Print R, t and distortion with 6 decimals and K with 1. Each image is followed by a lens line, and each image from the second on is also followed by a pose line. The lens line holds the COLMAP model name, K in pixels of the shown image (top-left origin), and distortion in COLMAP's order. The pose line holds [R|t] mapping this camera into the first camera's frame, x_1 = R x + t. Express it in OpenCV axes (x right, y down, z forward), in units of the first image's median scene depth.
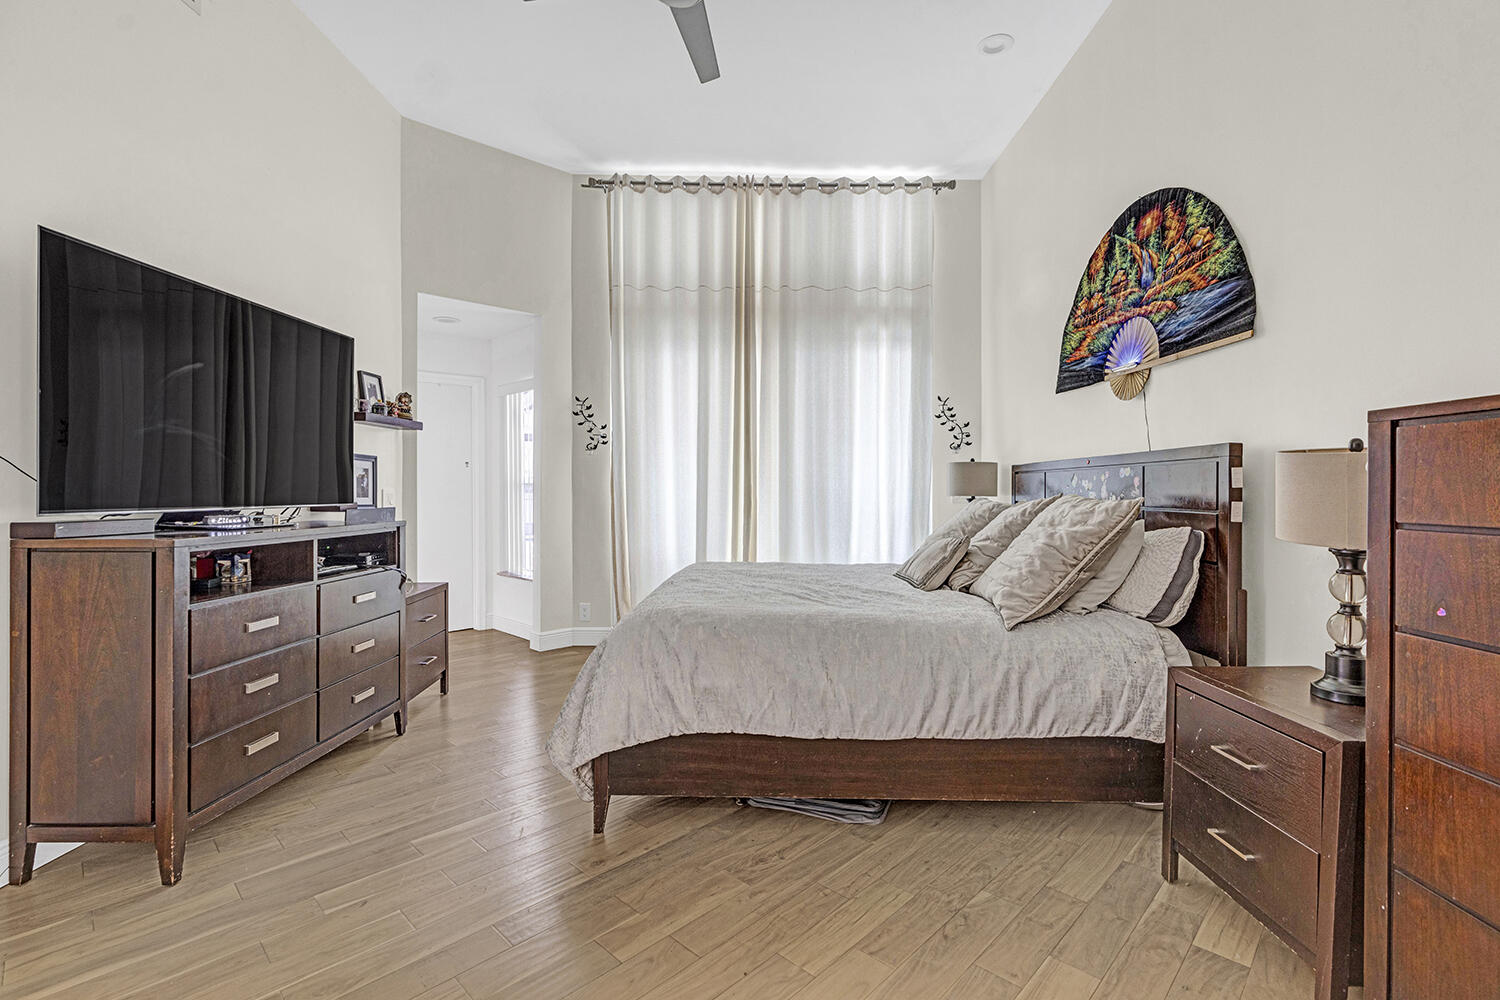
lens RADIAL K [[686.3, 0, 763.2], [0, 686.3, 492.2], [0, 0, 1]] dist [-0.004148, 0.001765]
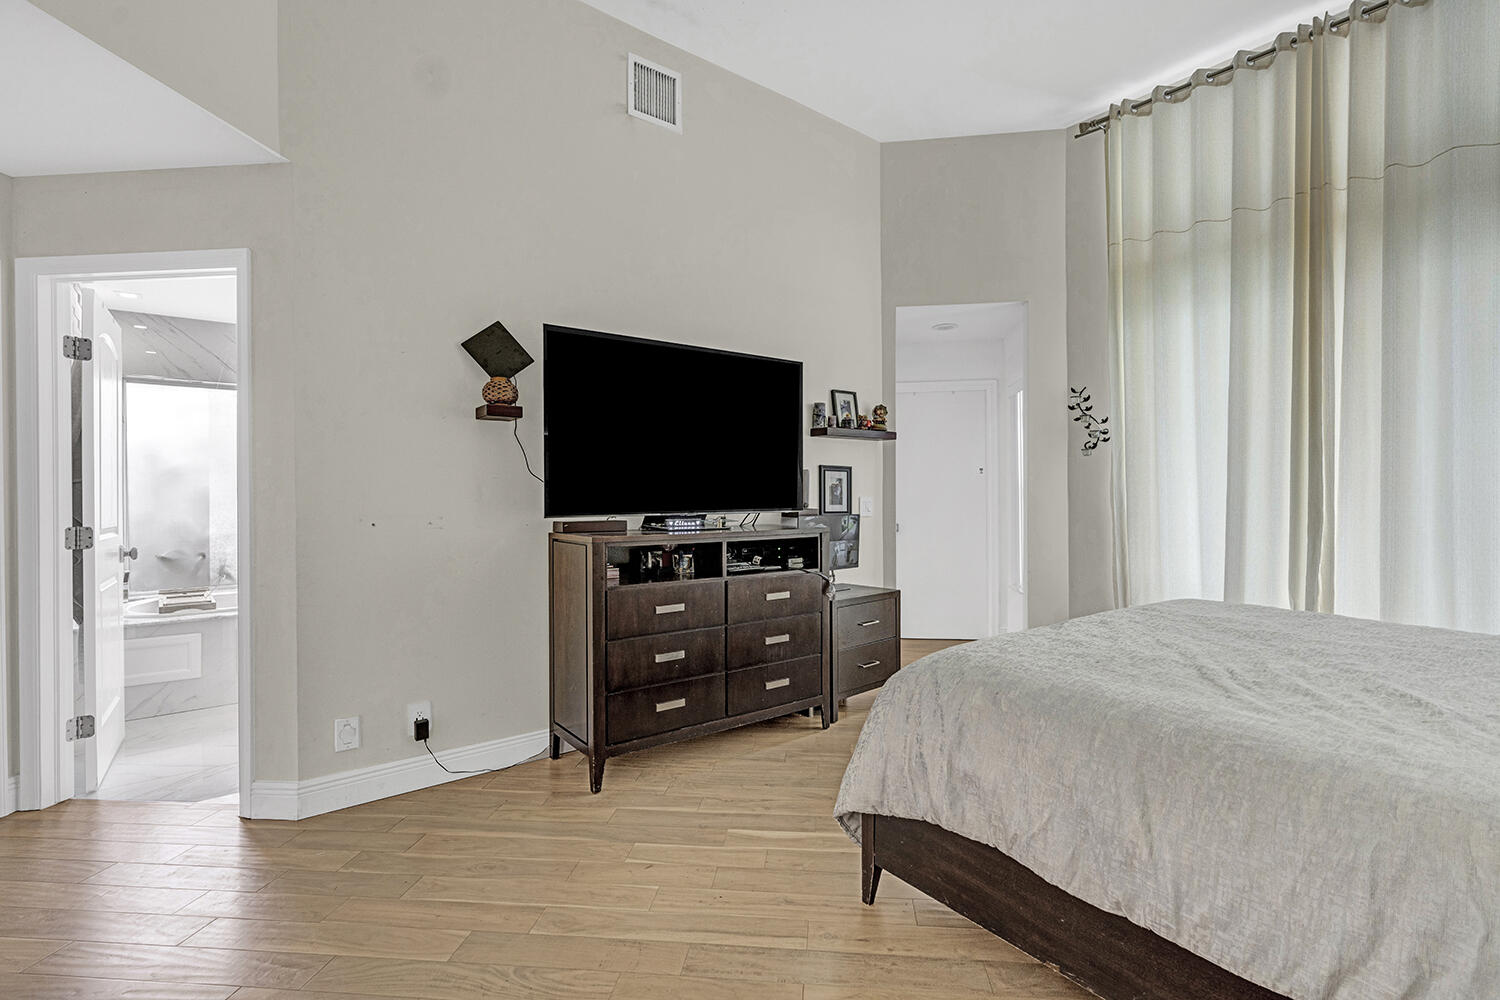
lens RADIAL K [[686.3, 0, 754.3], [0, 686.3, 499.2], [0, 0, 1]] dist [-0.004148, 0.001765]
pose [[0.618014, 0.002263, -0.786164, 0.222085], [0.000292, 0.999995, 0.003108, -0.005136], [0.786167, -0.002150, 0.618011, 0.236020]]
